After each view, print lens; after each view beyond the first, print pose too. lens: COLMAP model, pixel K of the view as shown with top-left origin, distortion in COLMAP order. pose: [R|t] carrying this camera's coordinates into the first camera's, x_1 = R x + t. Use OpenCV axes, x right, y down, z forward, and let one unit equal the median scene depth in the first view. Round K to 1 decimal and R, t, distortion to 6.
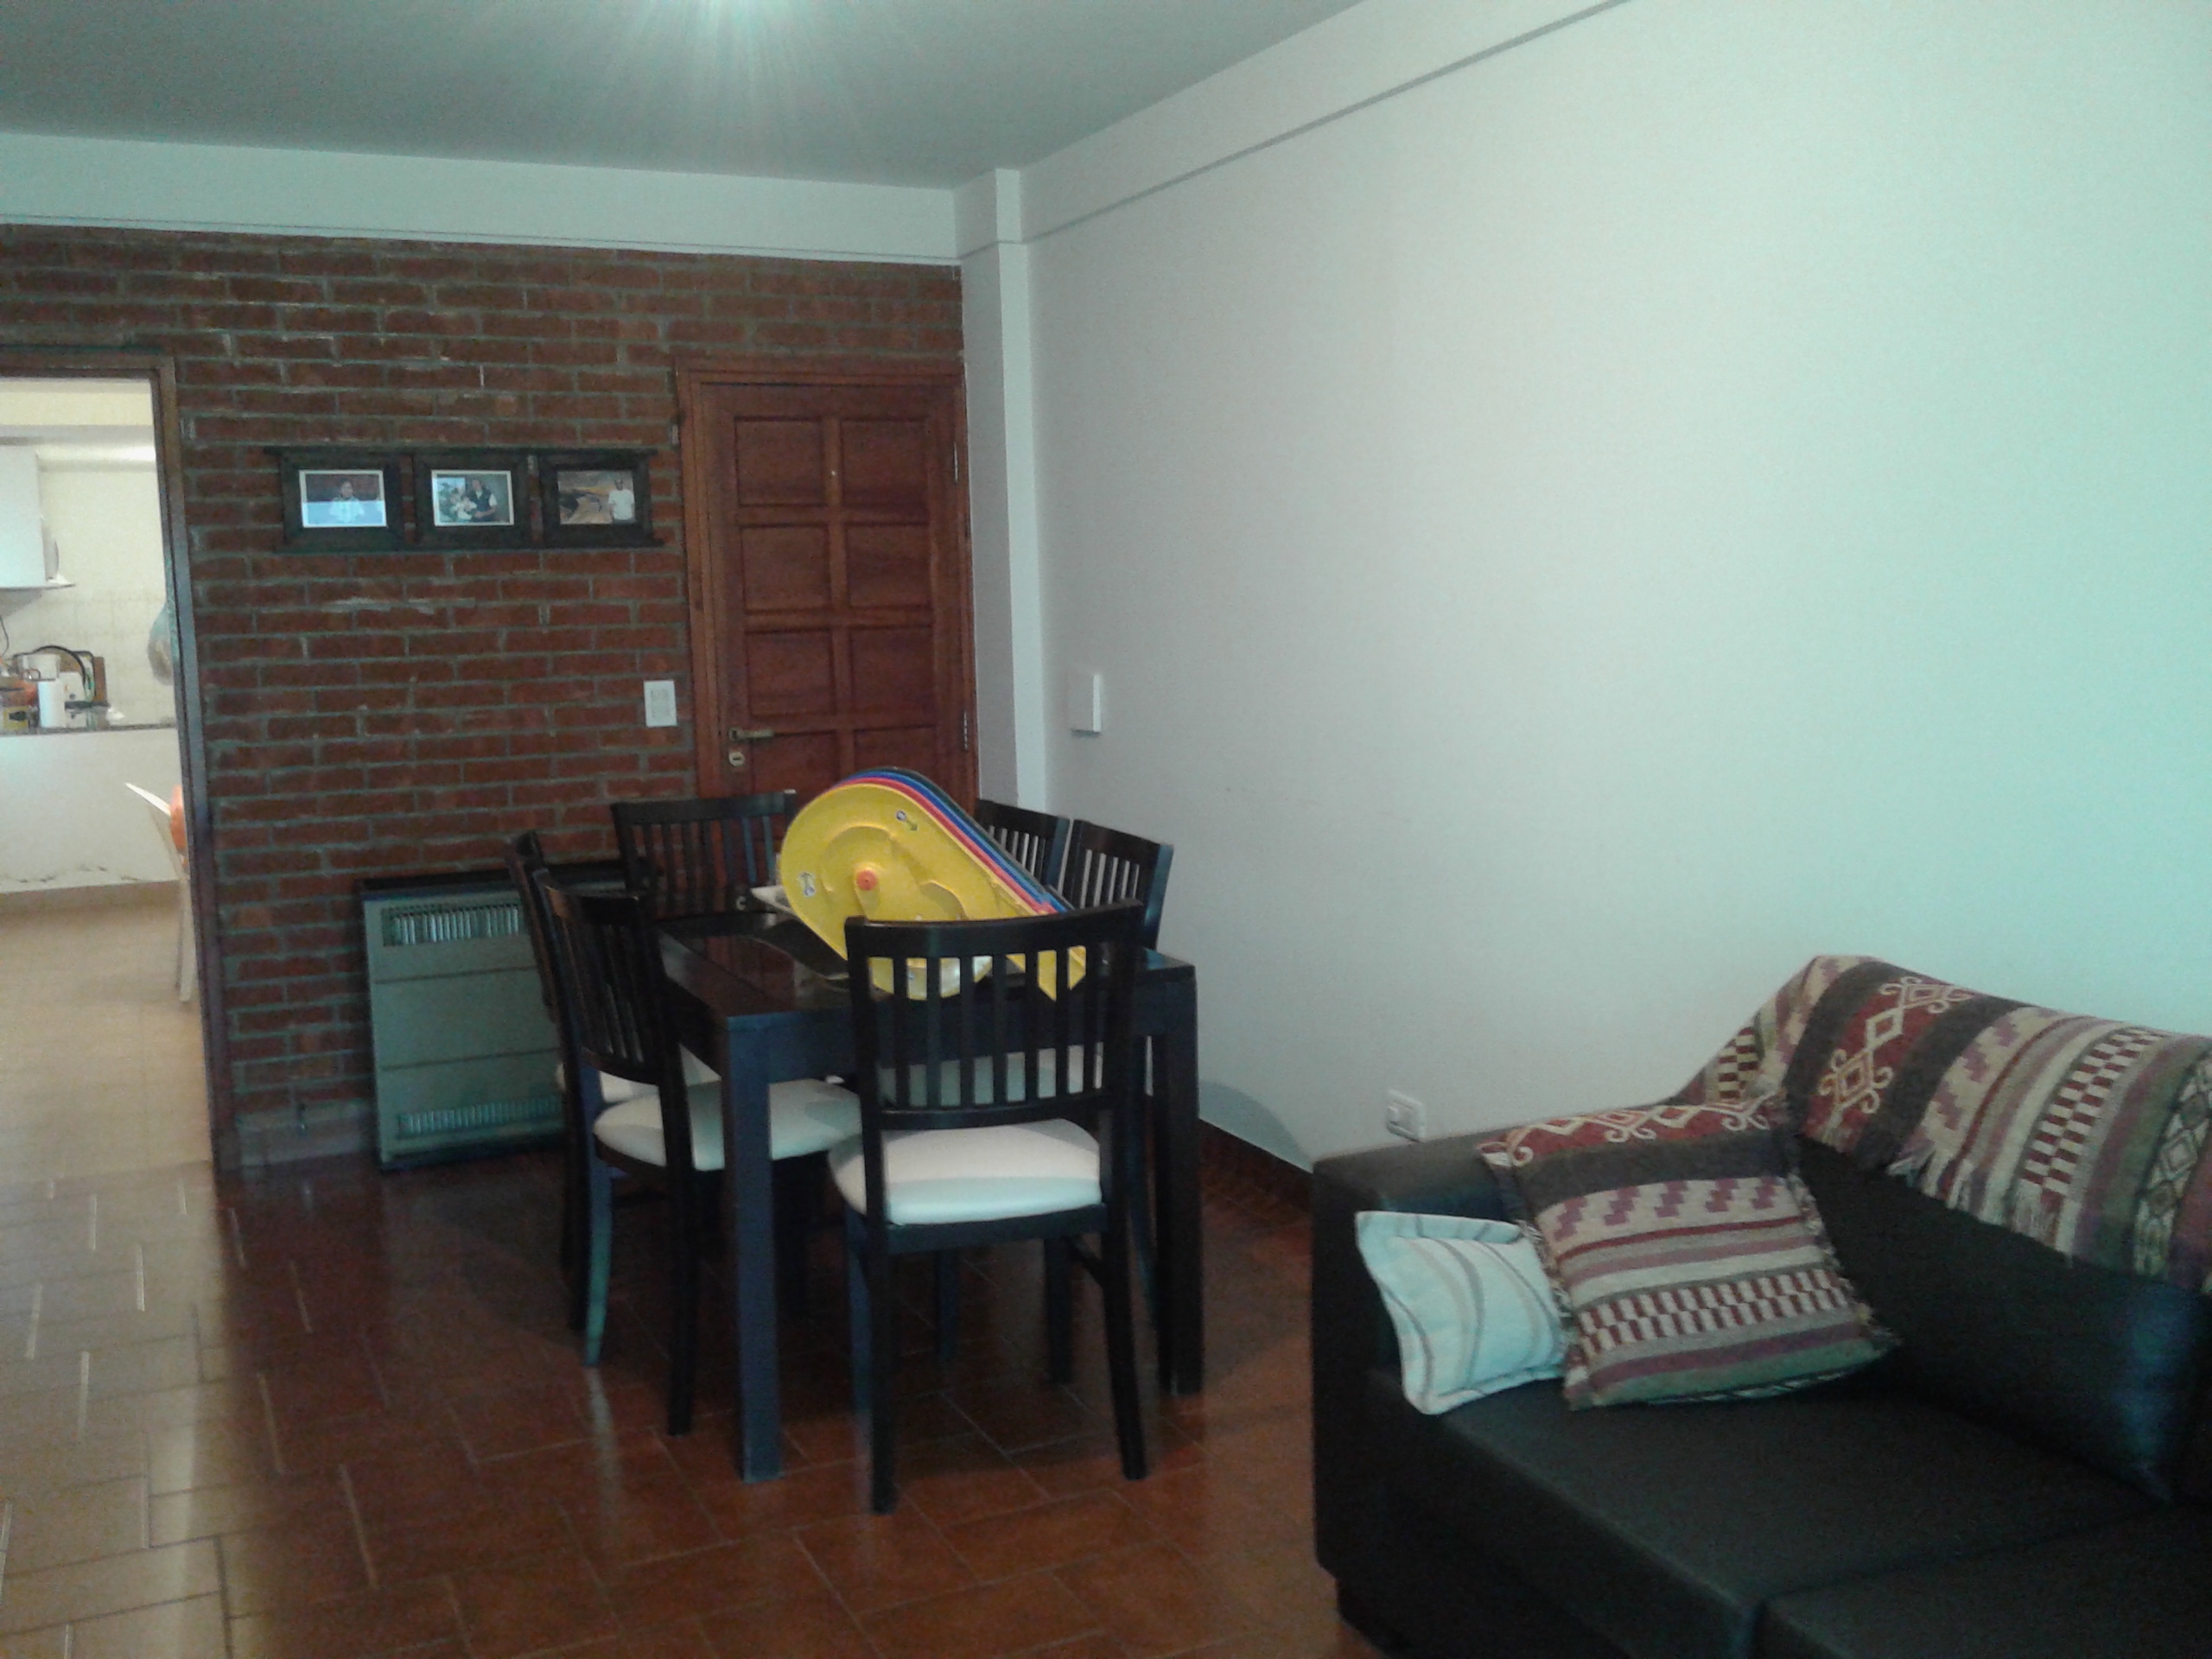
lens RADIAL K [[2056.3, 0, 1095.7], [0, 2056.3, 794.0], [0, 0, 1]] dist [0.093129, -0.149486]
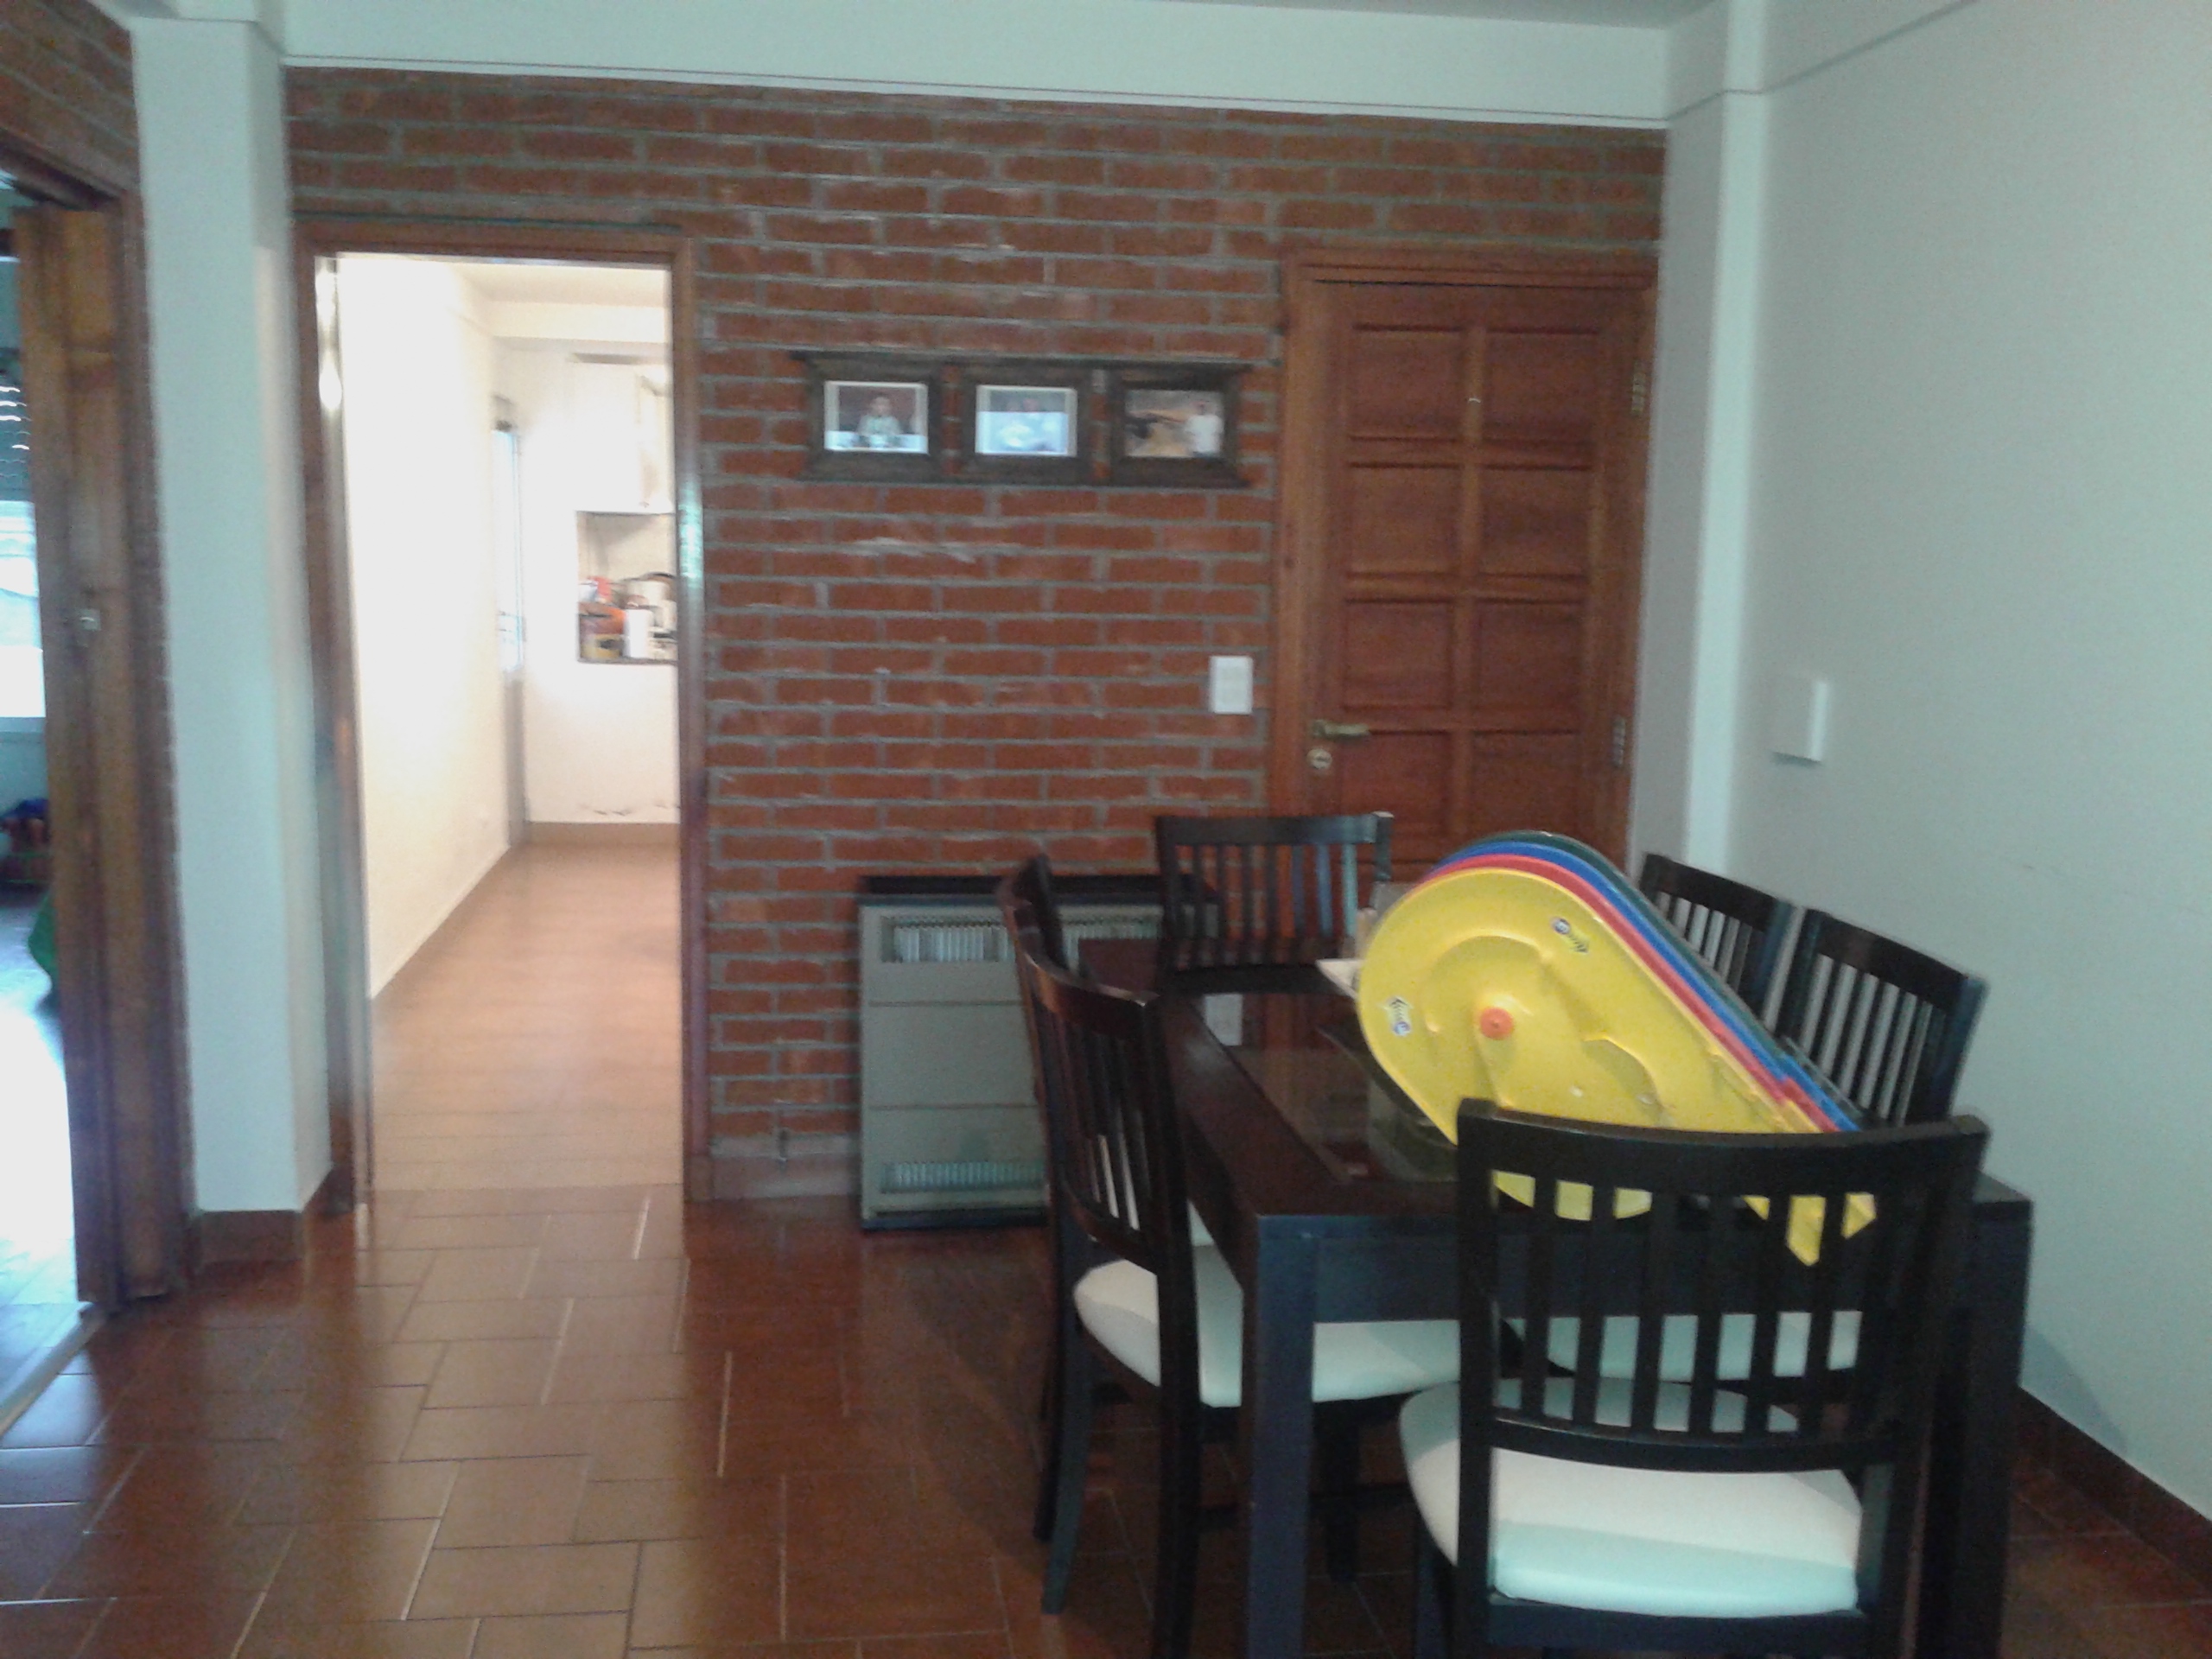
lens RADIAL K [[2067.4, 0, 1055.2], [0, 2067.4, 824.9], [0, 0, 1]] dist [0.100600, -0.216029]
pose [[0.951218, 0.082216, -0.297362, -0.034792], [-0.072500, 0.996416, 0.043576, -0.021235], [0.299879, -0.019891, 0.953770, 0.226954]]
